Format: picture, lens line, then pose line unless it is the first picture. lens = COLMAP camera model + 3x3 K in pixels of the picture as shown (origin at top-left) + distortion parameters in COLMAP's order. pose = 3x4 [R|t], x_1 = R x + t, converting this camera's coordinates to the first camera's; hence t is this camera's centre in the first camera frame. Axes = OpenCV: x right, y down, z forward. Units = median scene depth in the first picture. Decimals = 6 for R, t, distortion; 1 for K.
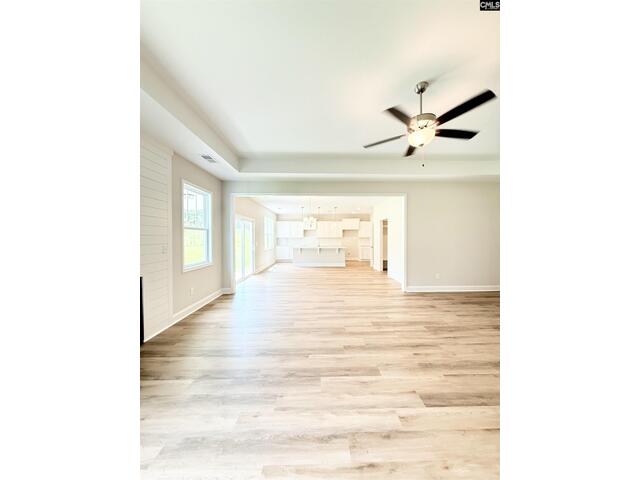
lens RADIAL K [[194.6, 0, 317.9], [0, 194.6, 238.5], [0, 0, 1]] dist [0.000143, 0.000008]
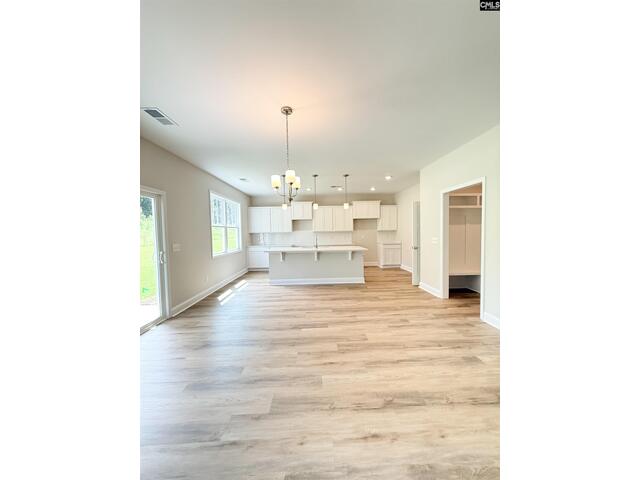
lens RADIAL K [[194.6, 0, 317.9], [0, 194.6, 238.5], [0, 0, 1]] dist [0.000143, 0.000008]
pose [[0.999581, -0.014428, 0.025111, -0.004077], [0.013697, 0.999485, 0.029020, -0.001349], [-0.025517, -0.028663, 0.999263, 0.366367]]
